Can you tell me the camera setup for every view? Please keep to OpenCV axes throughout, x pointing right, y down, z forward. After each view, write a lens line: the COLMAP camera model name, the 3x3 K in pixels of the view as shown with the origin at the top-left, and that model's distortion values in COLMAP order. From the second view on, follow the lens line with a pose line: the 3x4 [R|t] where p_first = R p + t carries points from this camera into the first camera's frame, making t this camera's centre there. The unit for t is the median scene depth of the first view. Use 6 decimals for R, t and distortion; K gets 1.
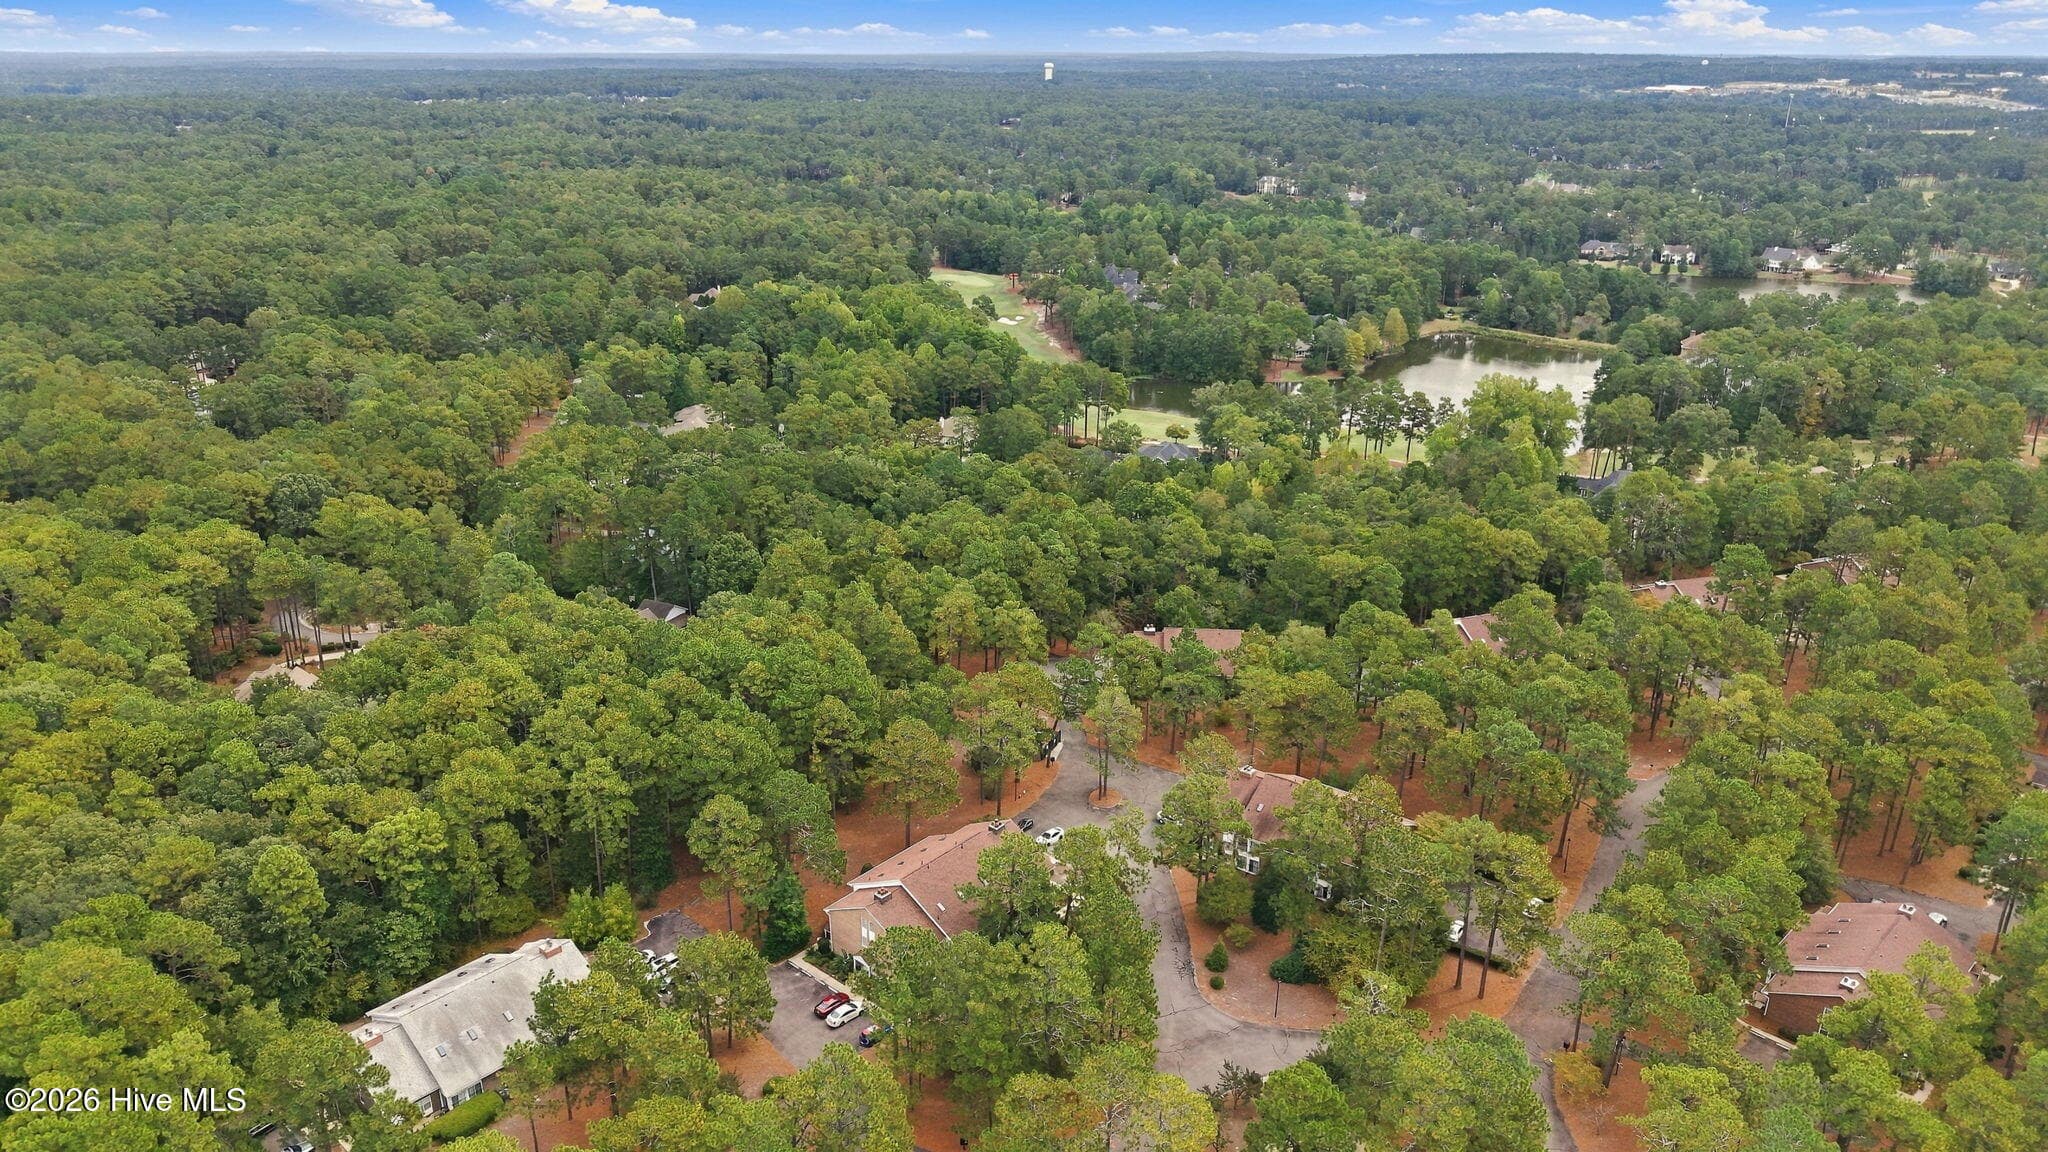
lens RADIAL K [[1407.4, 0, 1018.4], [0, 1407.4, 551.2], [0, 0, 1]] dist [0.073257, -0.082235]
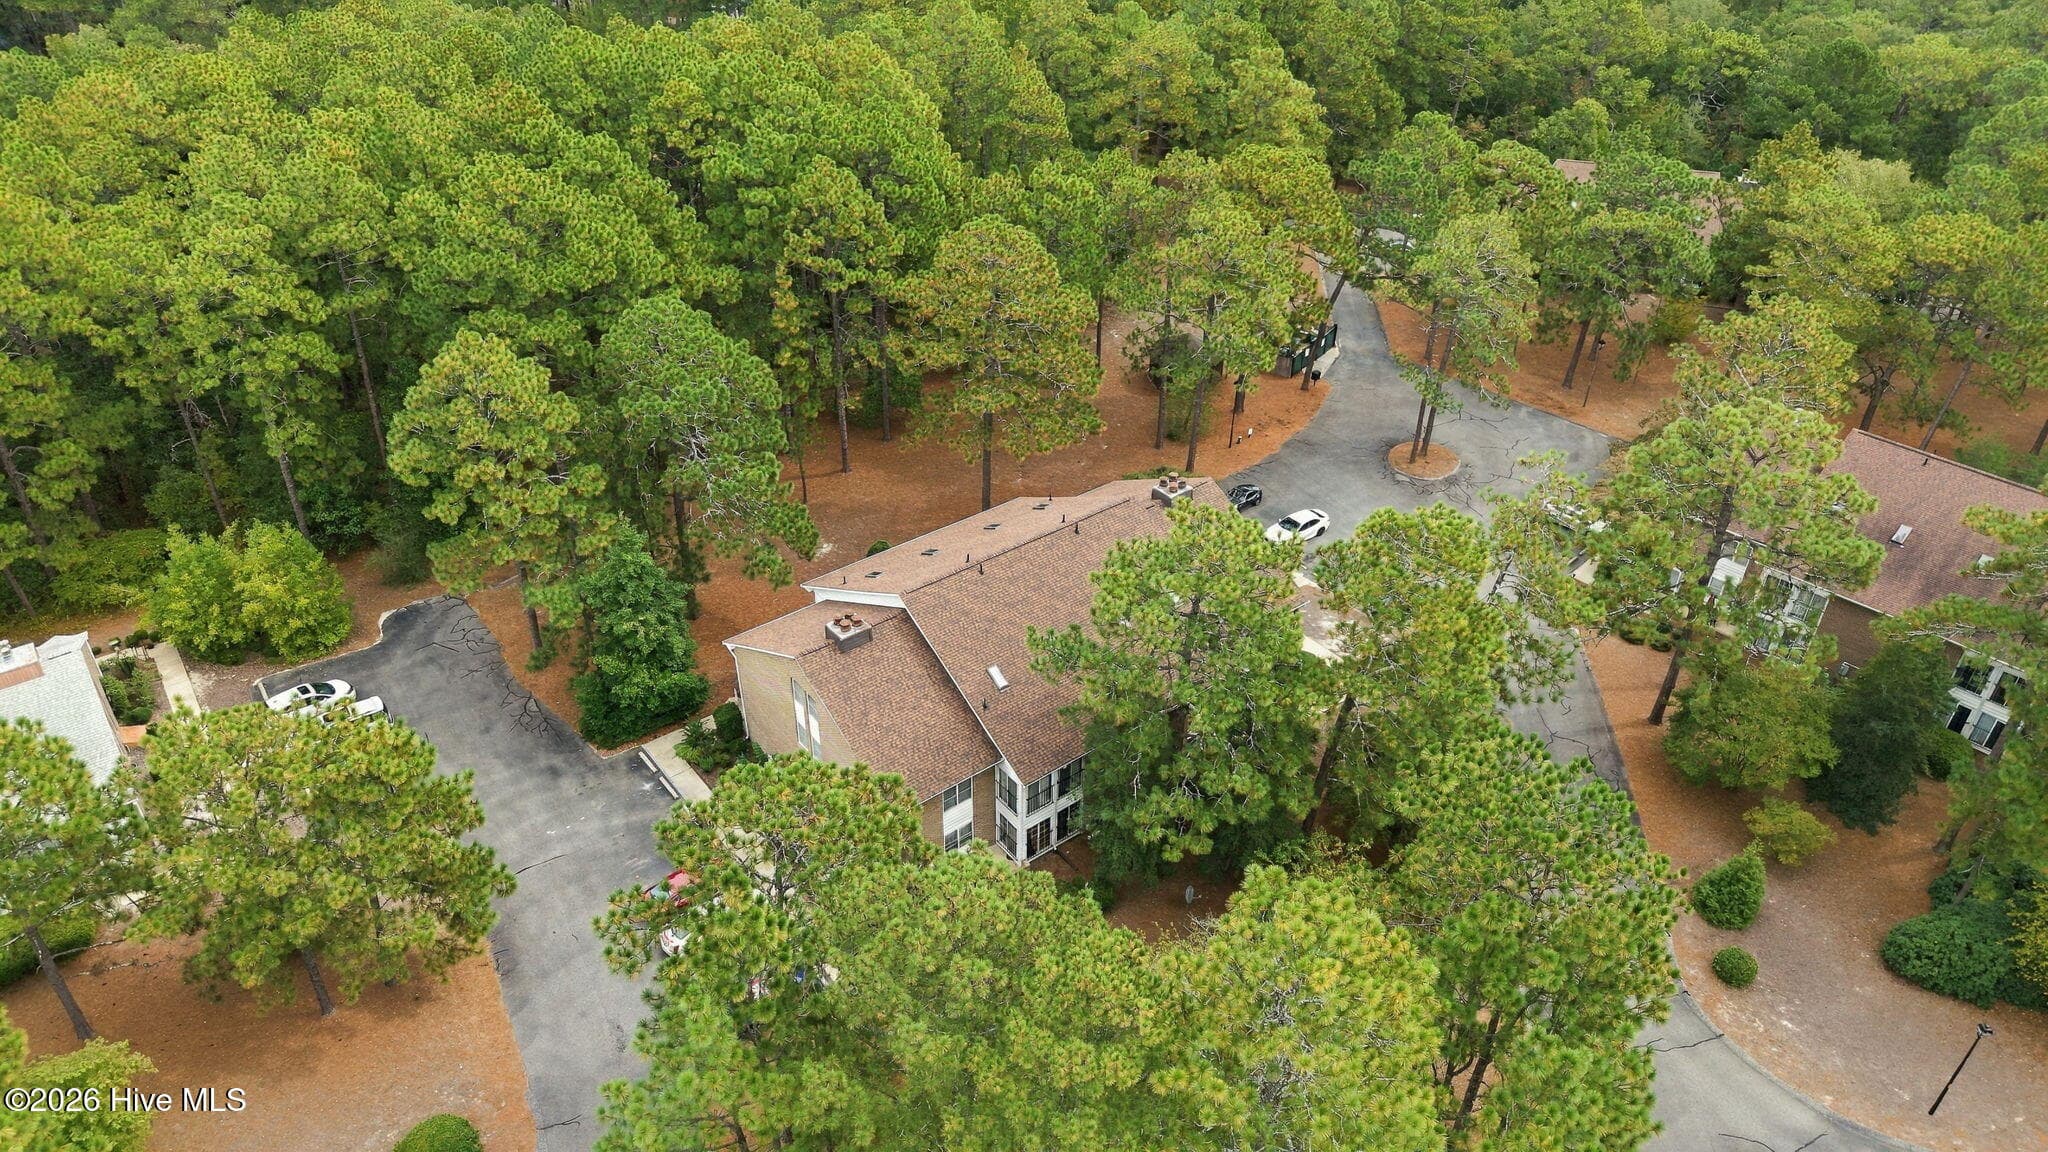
lens RADIAL K [[1407.4, 0, 1018.4], [0, 1407.4, 551.2], [0, 0, 1]] dist [0.073257, -0.082235]
pose [[0.982833, 0.109233, -0.148684, 0.002815], [-0.072813, 0.970129, 0.231406, 0.116498], [0.169520, -0.216607, 0.961428, 0.573545]]
